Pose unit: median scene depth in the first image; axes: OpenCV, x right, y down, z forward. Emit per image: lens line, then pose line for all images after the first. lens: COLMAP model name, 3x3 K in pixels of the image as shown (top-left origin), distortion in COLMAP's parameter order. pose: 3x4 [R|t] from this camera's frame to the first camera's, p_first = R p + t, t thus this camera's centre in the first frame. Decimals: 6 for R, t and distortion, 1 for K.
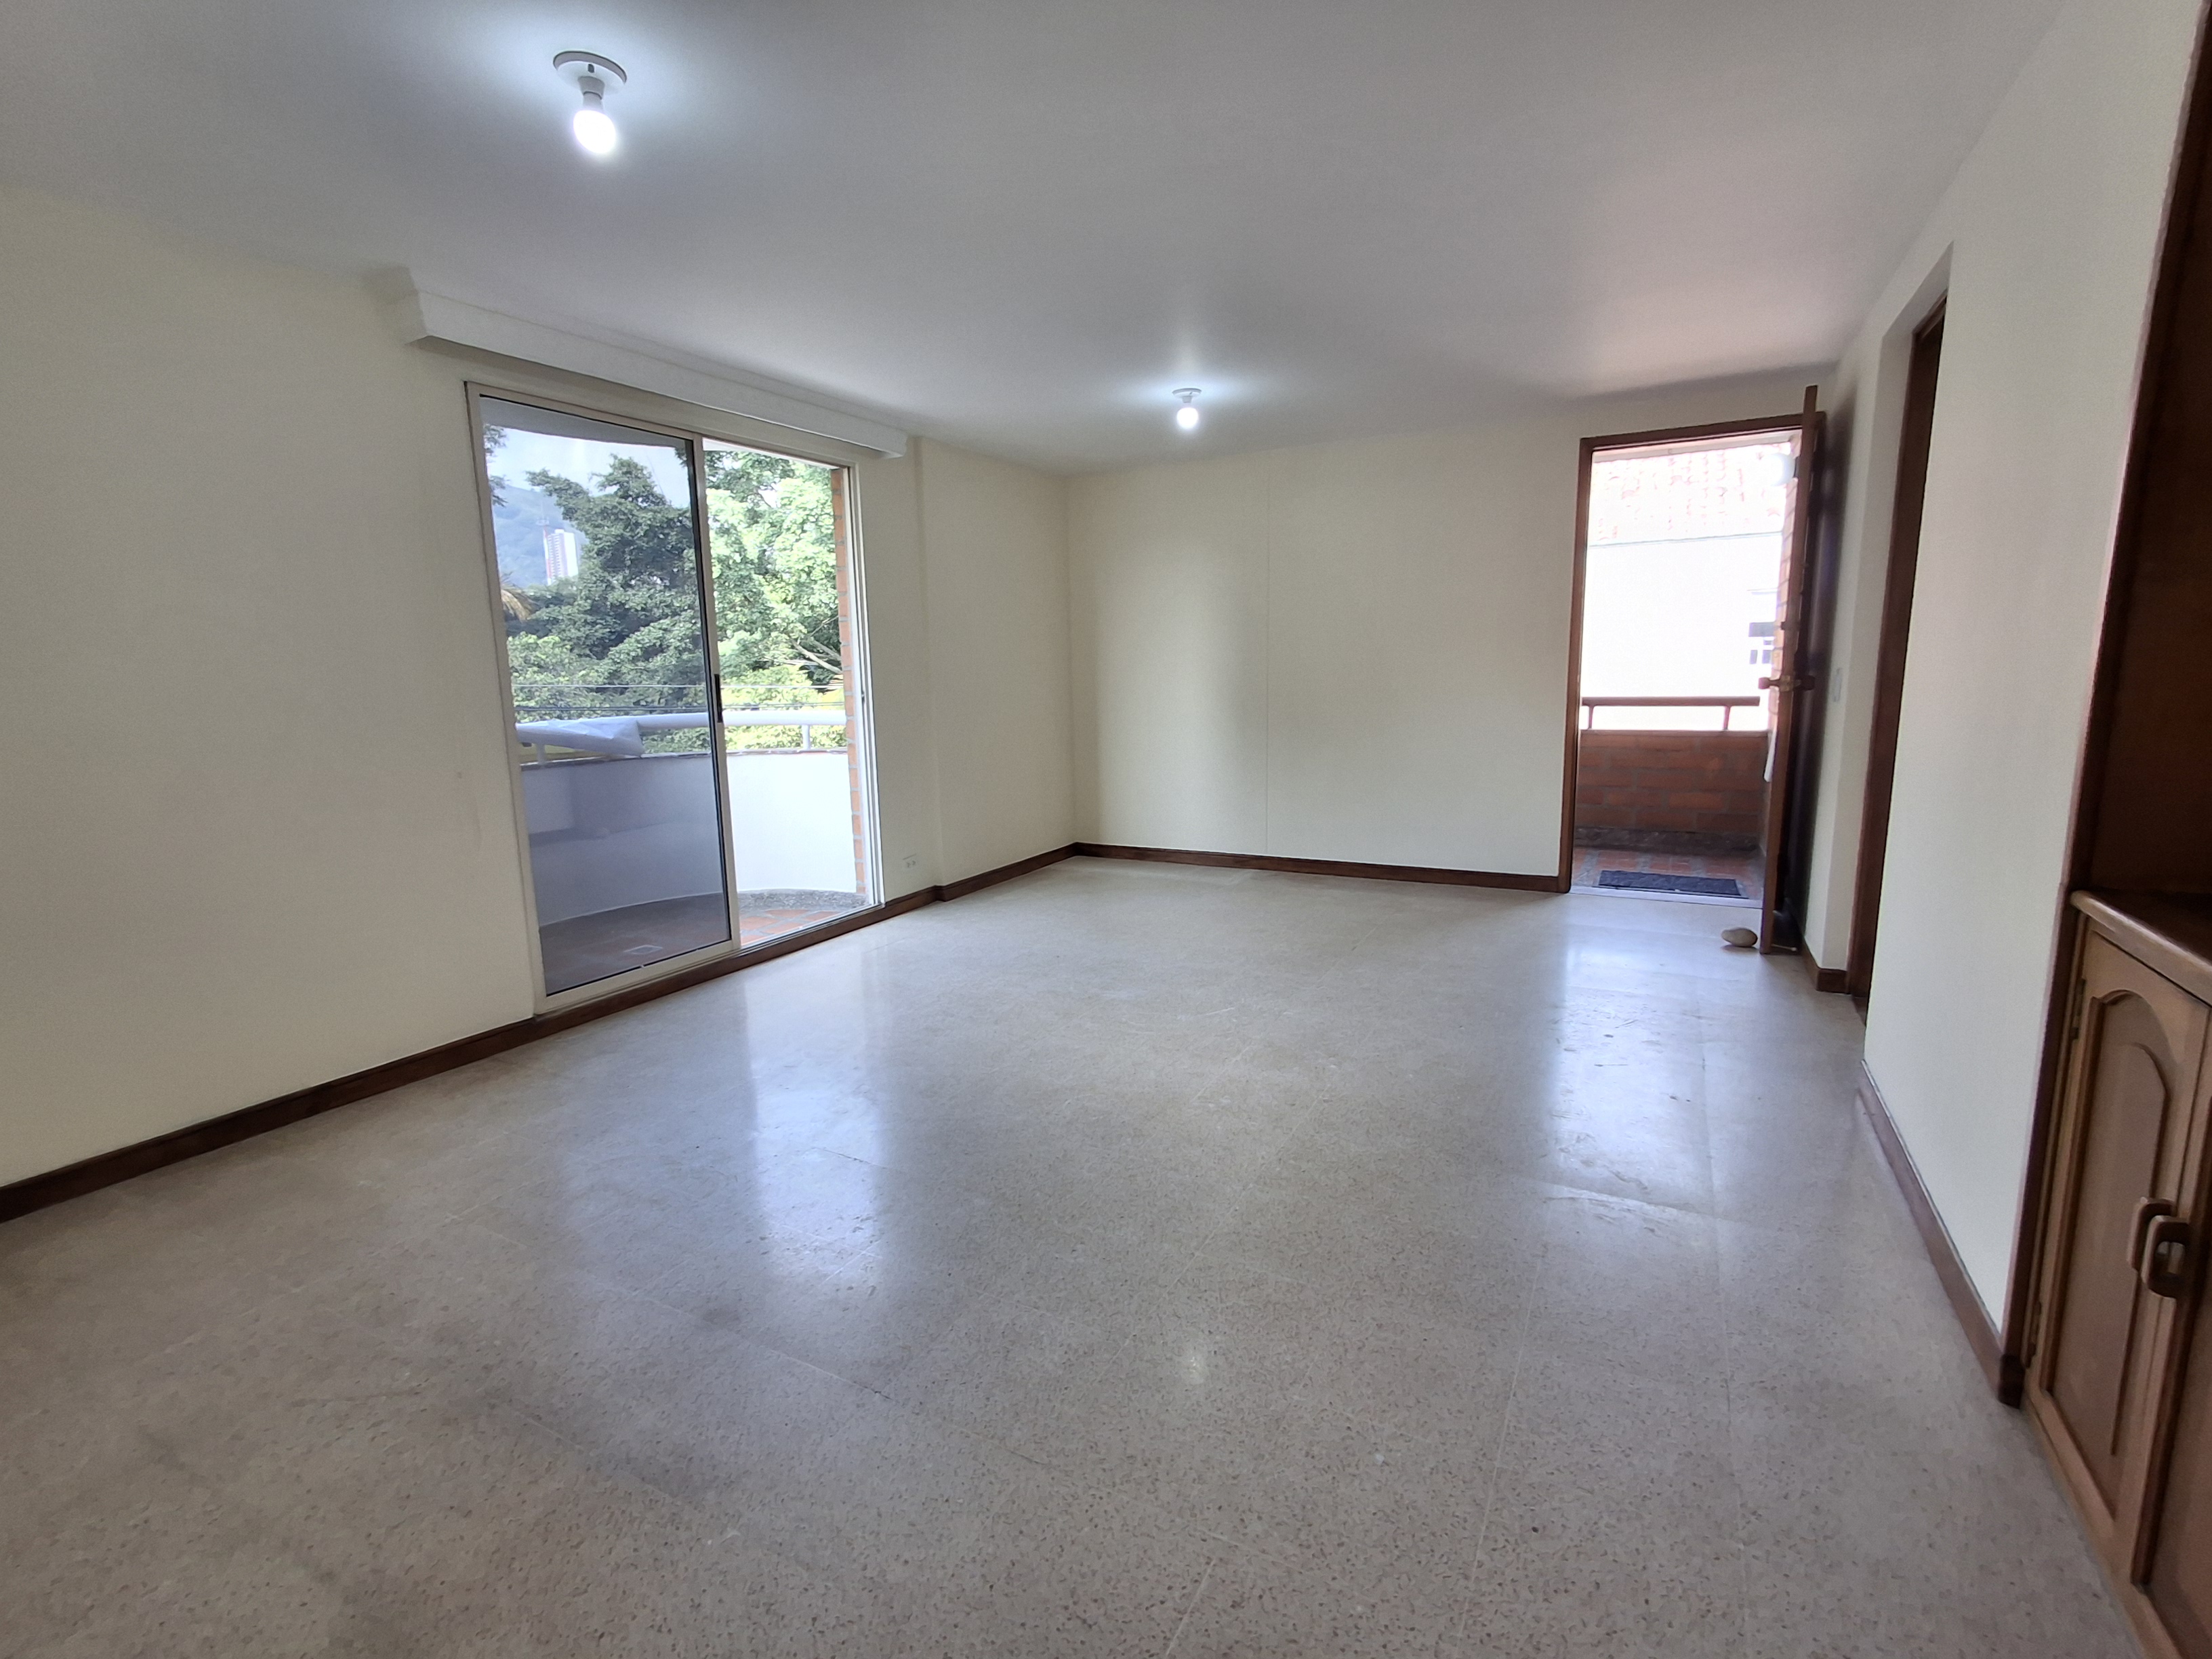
lens RADIAL K [[1012.2, 0, 1096.5], [0, 1012.2, 825.4], [0, 0, 1]] dist [-0.008228, -0.000356]
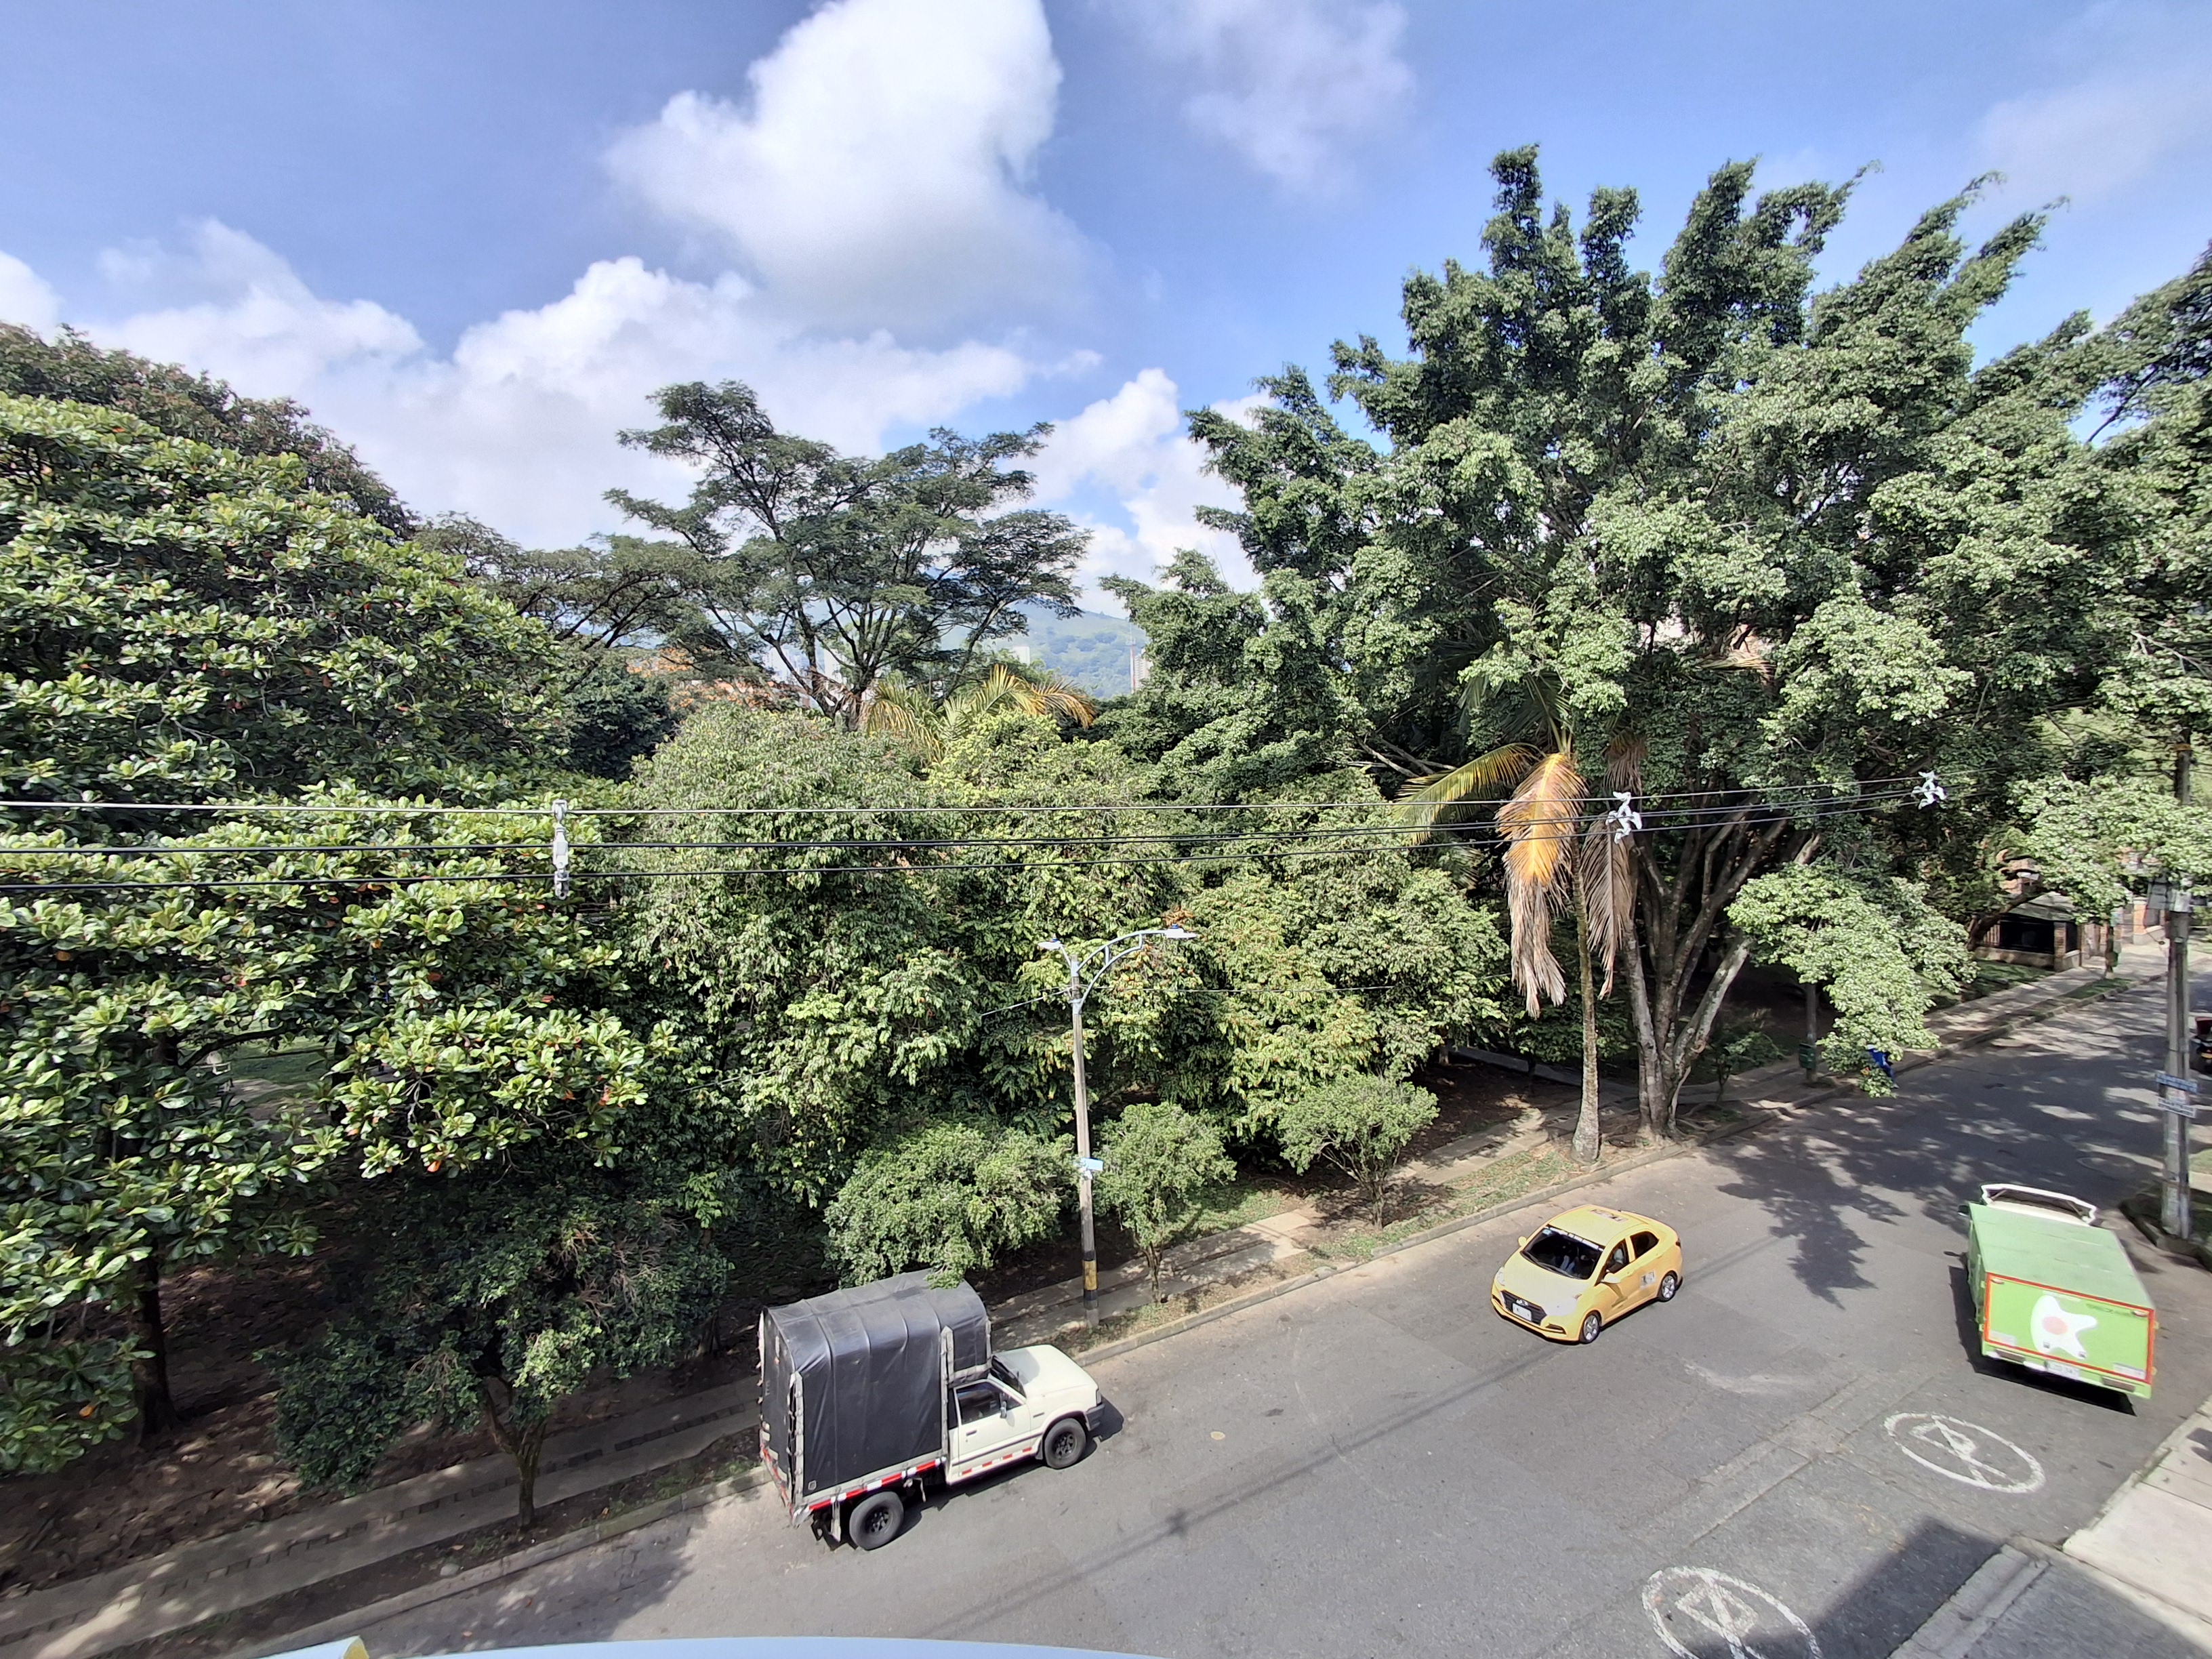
lens RADIAL K [[1016.2, 0, 1094.7], [0, 1016.2, 839.2], [0, 0, 1]] dist [-0.000550, -0.000082]
pose [[0.865159, 0.022926, -0.500973, -0.071806], [-0.065241, 0.995610, -0.067107, -0.030735], [0.497236, 0.090743, 0.862857, 0.181970]]
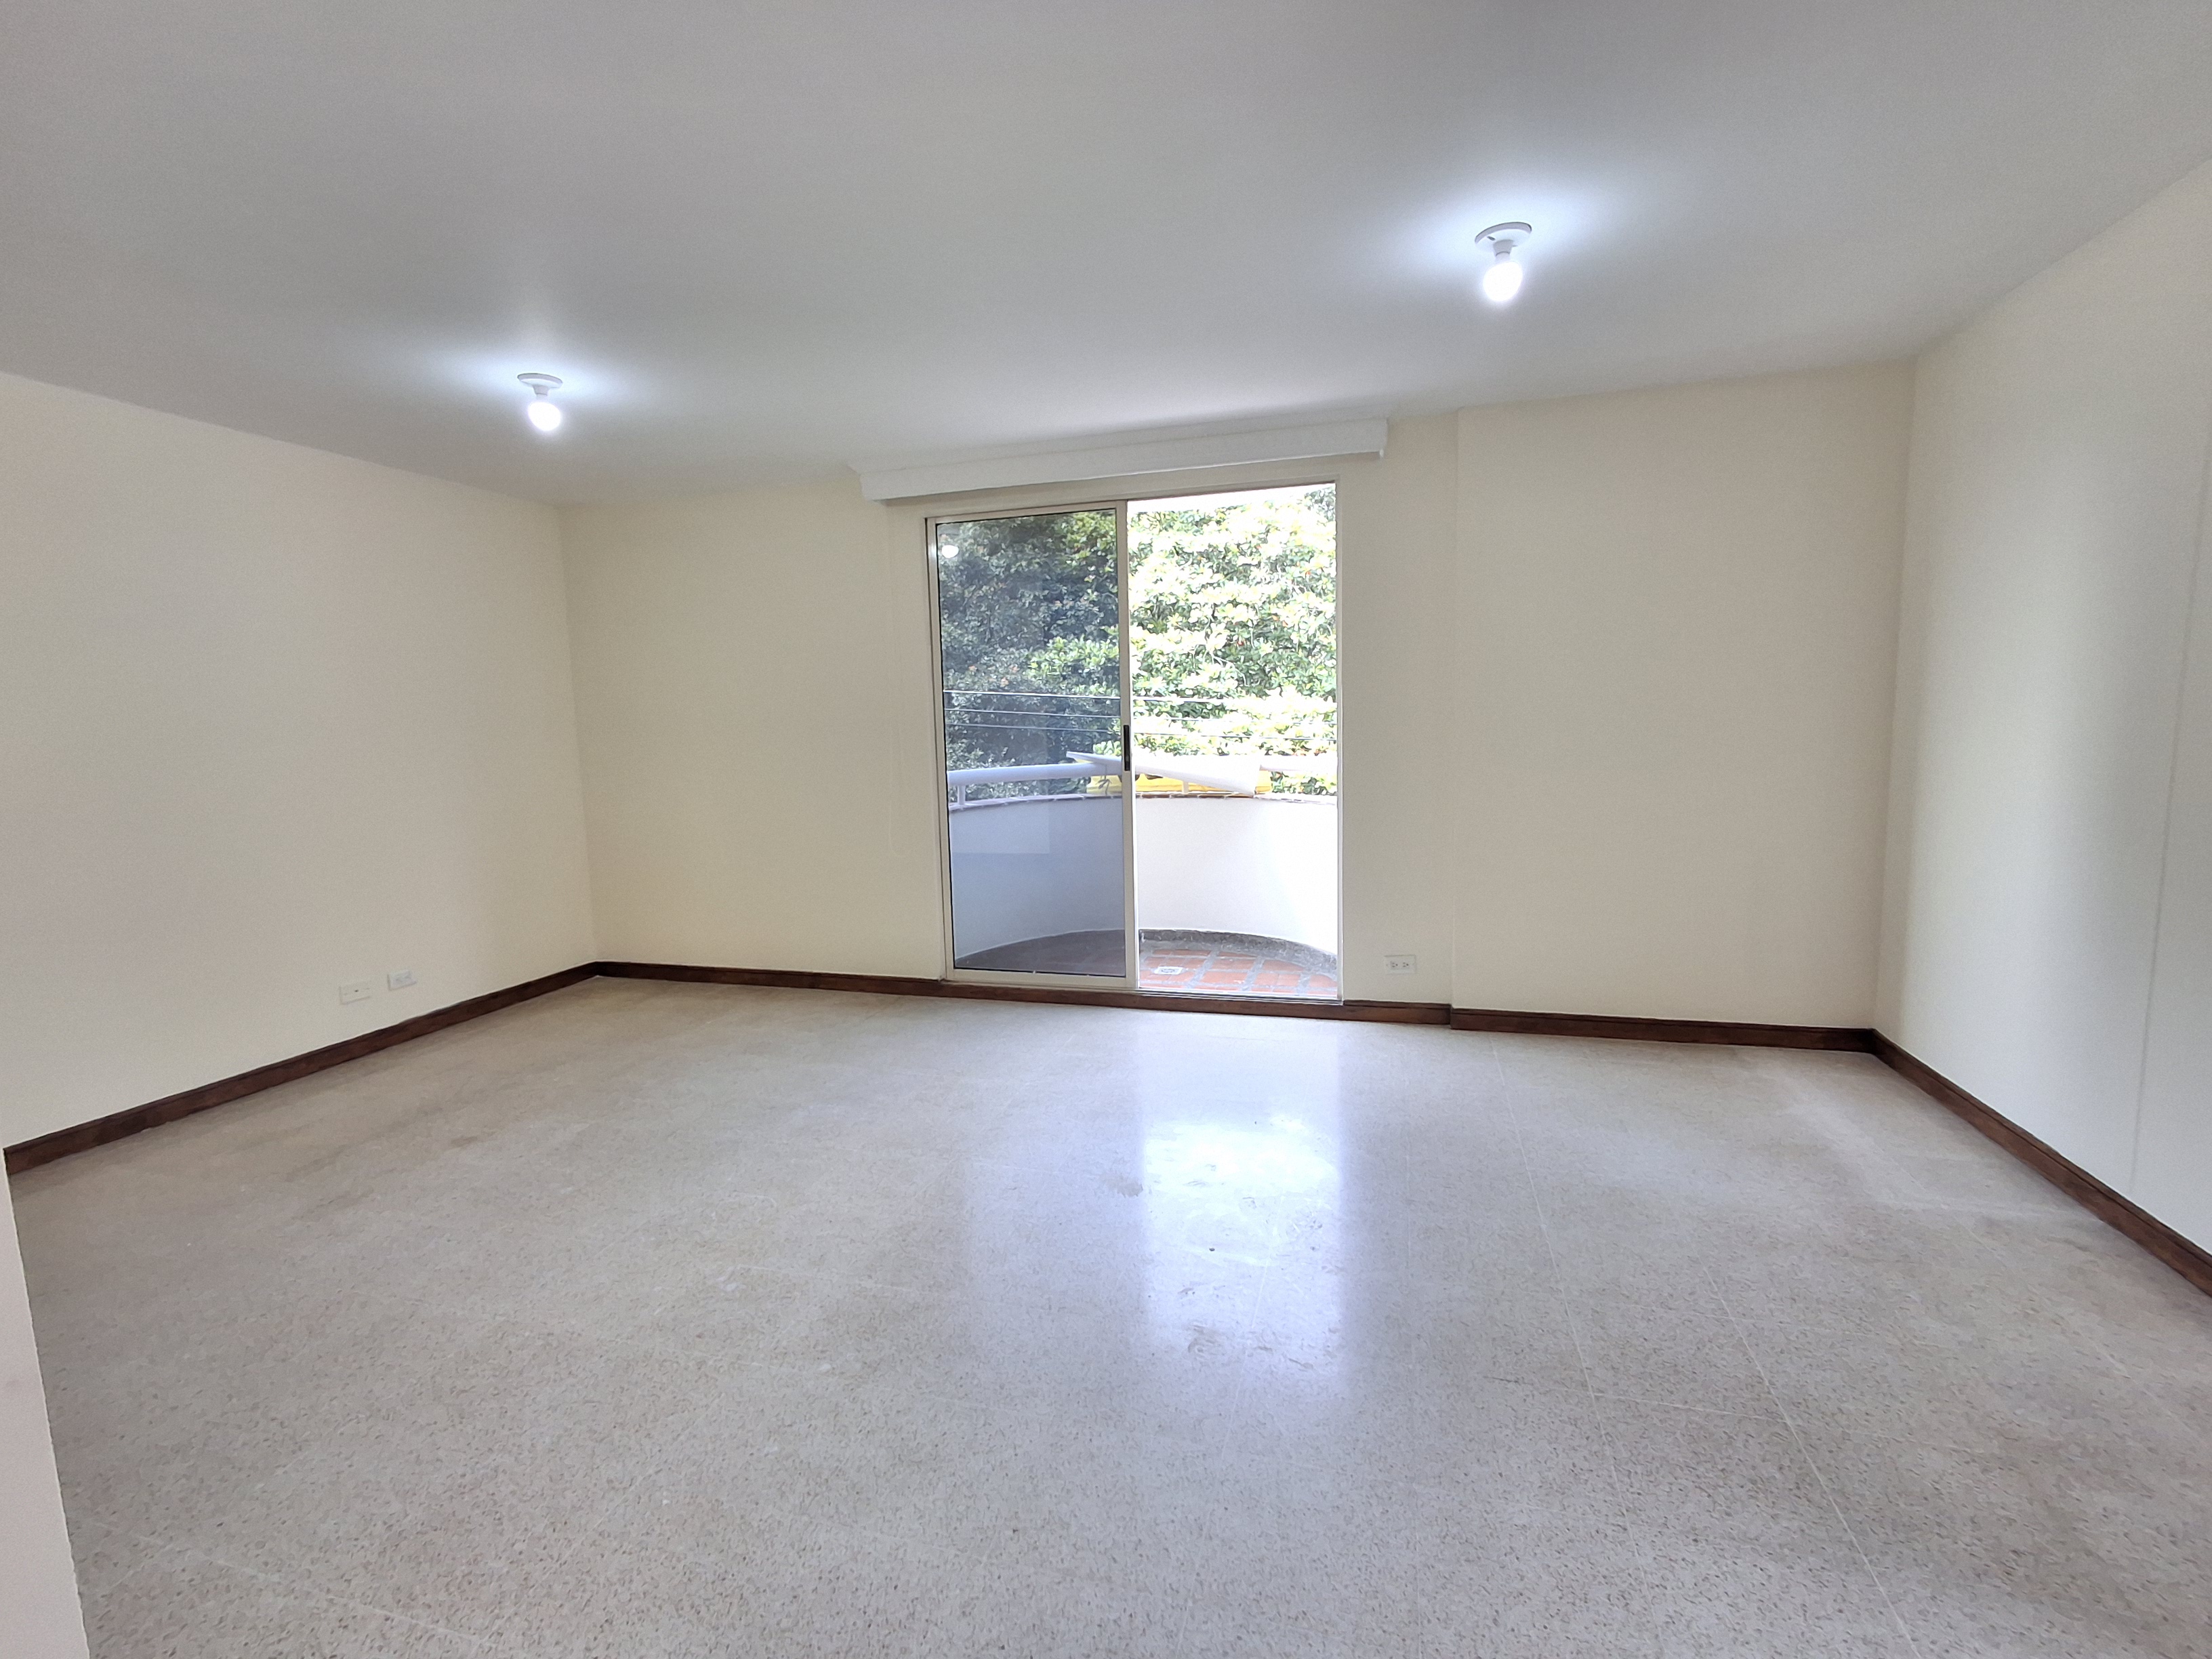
lens RADIAL K [[1005.1, 0, 1099.5], [0, 1005.1, 832.1], [0, 0, 1]] dist [0.000629, -0.000011]
pose [[0.218627, 0.133421, -0.966644, 0.098255], [-0.128990, 0.985867, 0.106900, -0.022706], [0.967245, 0.101316, 0.232747, 0.112475]]
